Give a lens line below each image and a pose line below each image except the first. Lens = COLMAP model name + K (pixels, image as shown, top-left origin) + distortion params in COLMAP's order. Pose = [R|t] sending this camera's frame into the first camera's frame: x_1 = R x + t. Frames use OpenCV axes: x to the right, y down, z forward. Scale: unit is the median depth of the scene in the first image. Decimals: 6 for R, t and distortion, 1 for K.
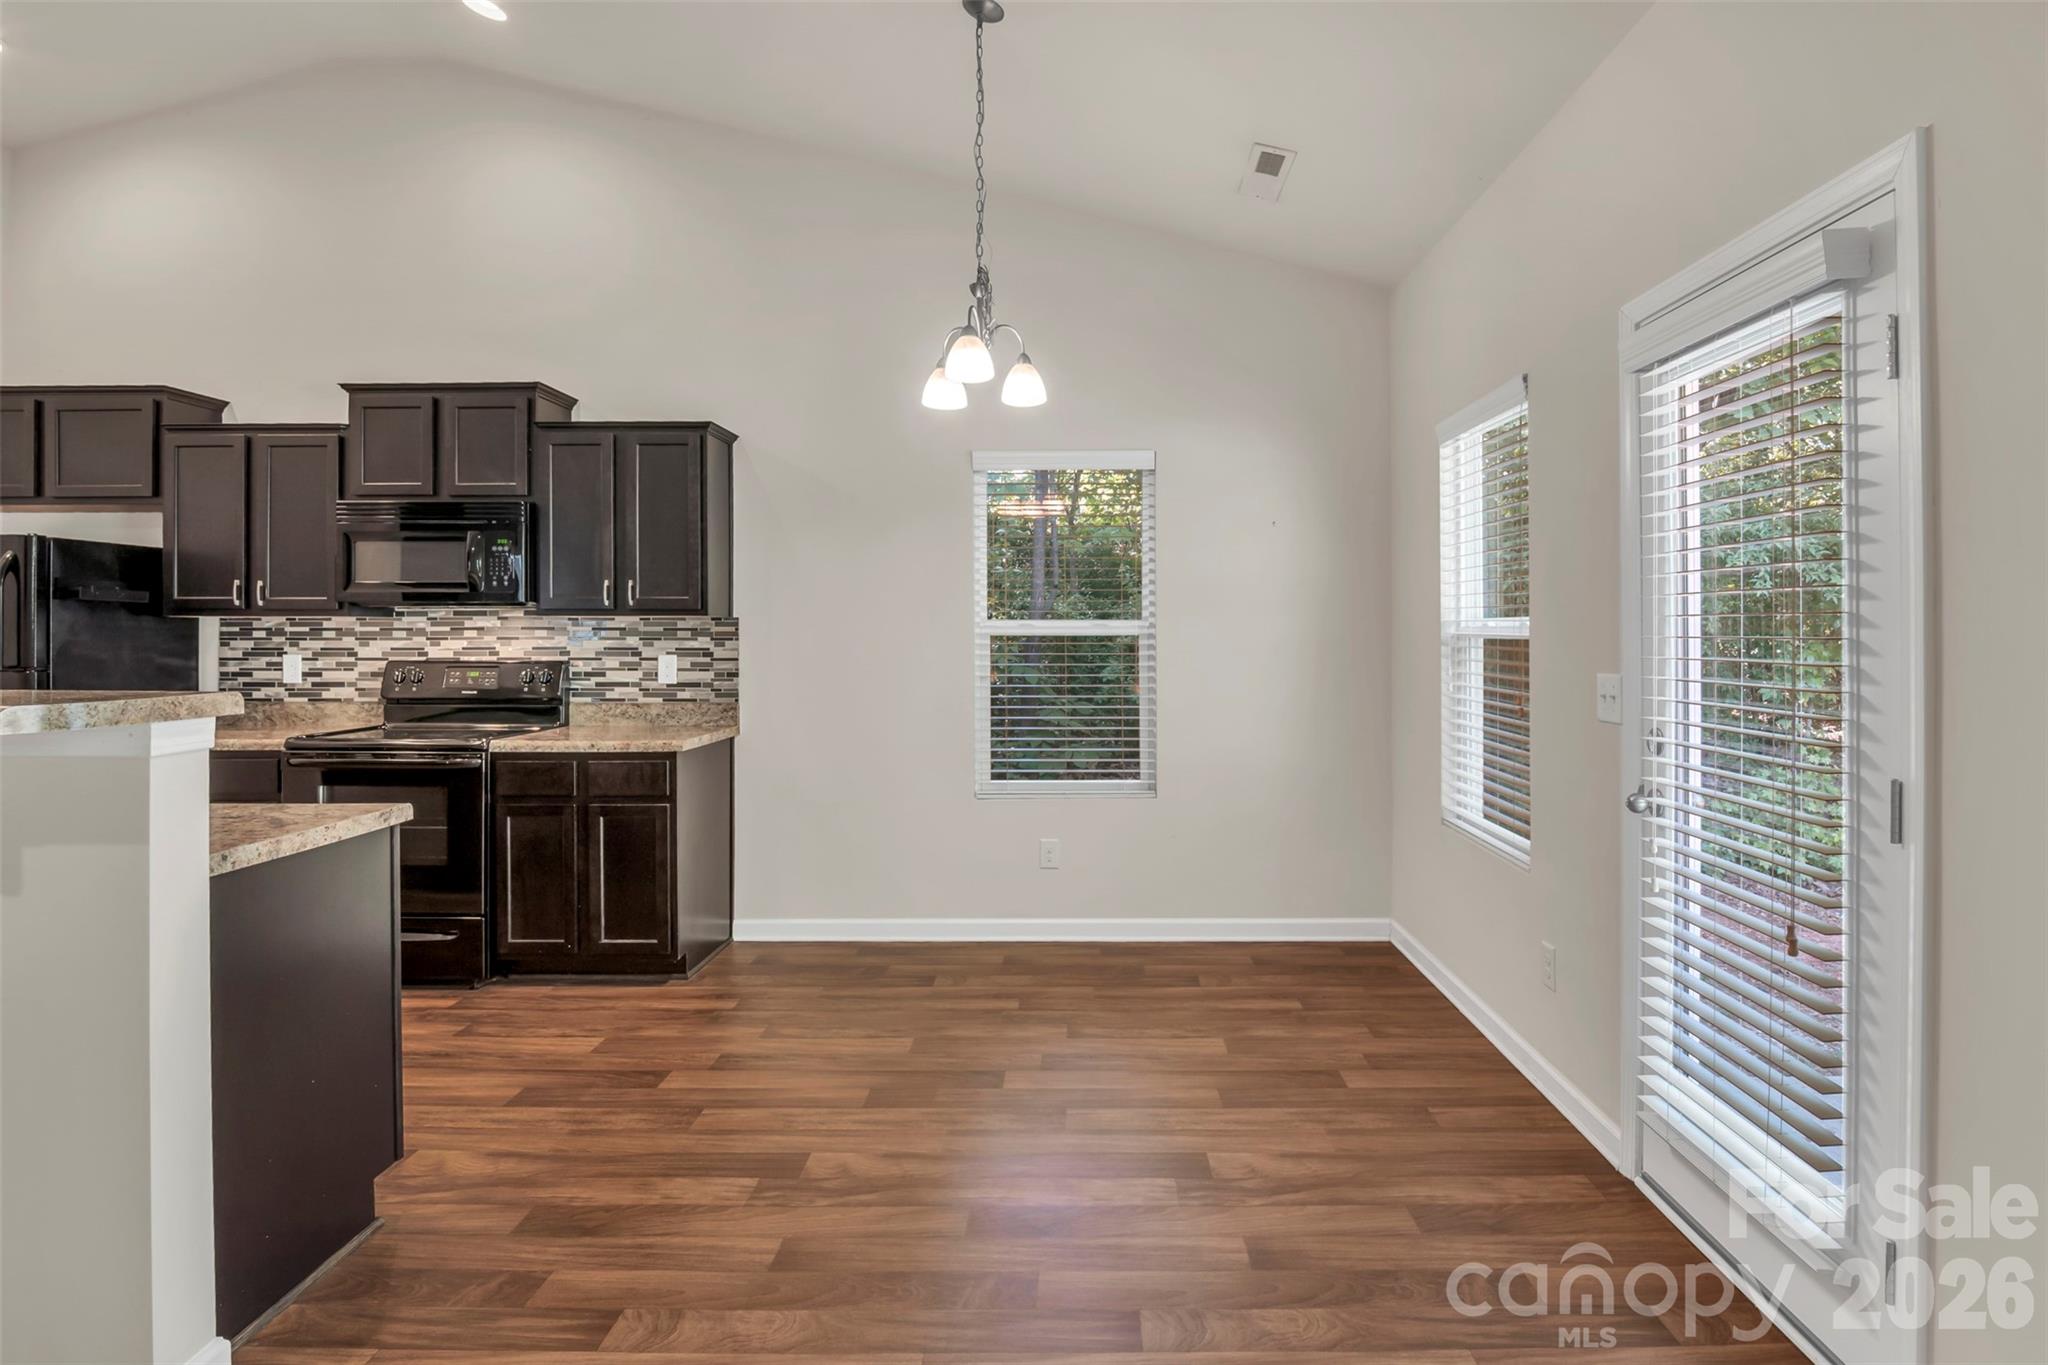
lens RADIAL K [[1044.1, 0, 1098.0], [0, 1044.1, 627.9], [0, 0, 1]] dist [-0.028416, -0.000452]
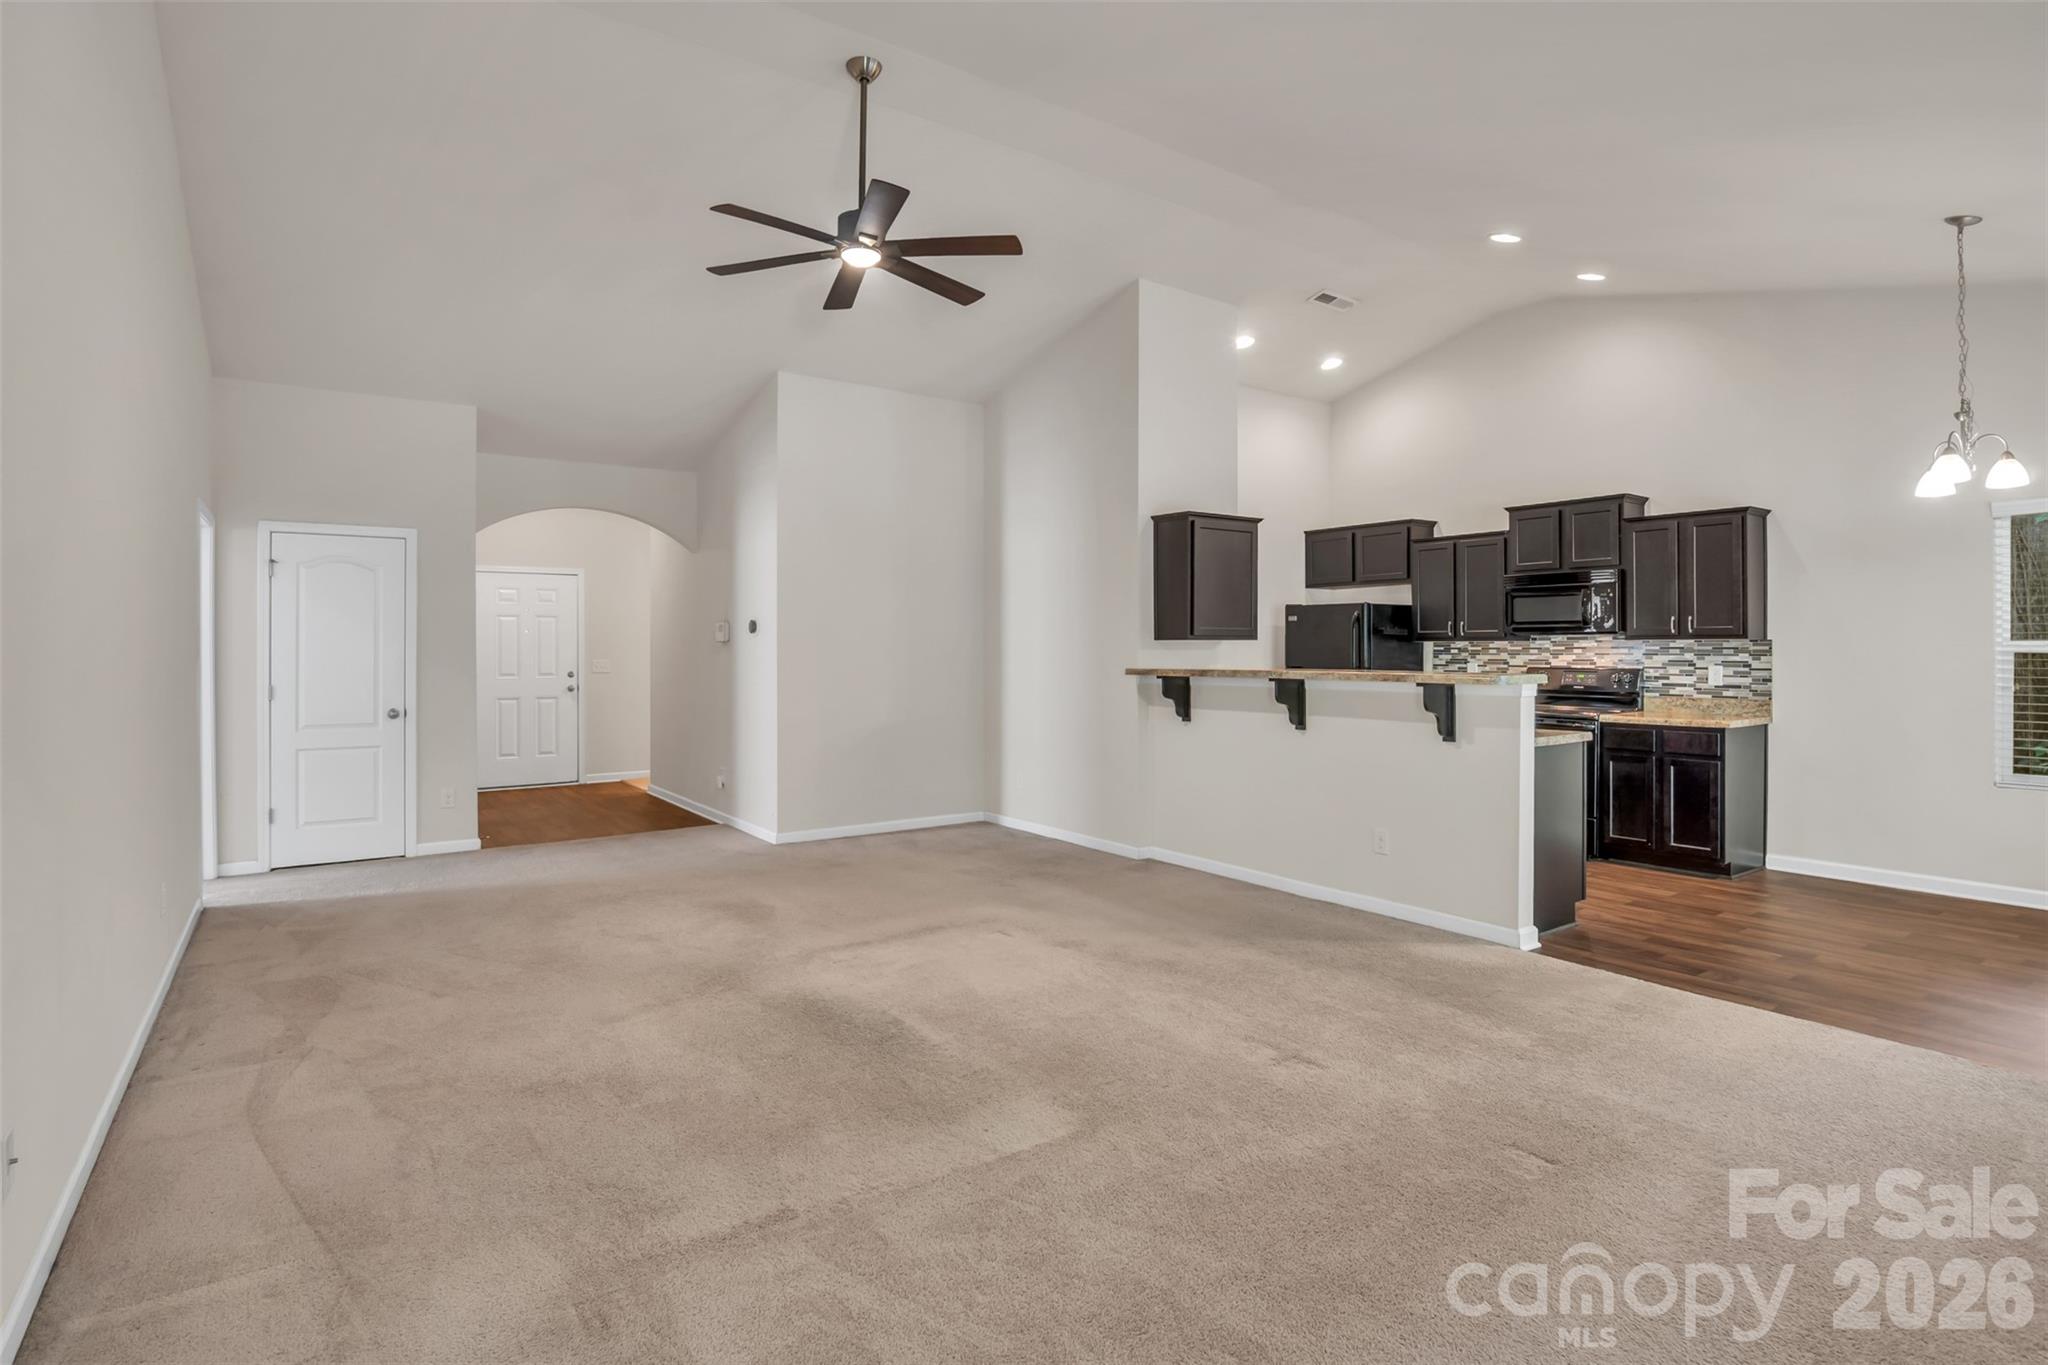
lens RADIAL K [[1001.9, 0, 1025.0], [0, 1001.9, 657.6], [0, 0, 1]] dist [-0.026559, -0.000085]
pose [[0.560122, 0.005618, -0.828391, 0.194571], [0.006426, 0.999917, 0.011127, -0.007185], [0.828385, -0.011555, 0.560039, -0.585808]]
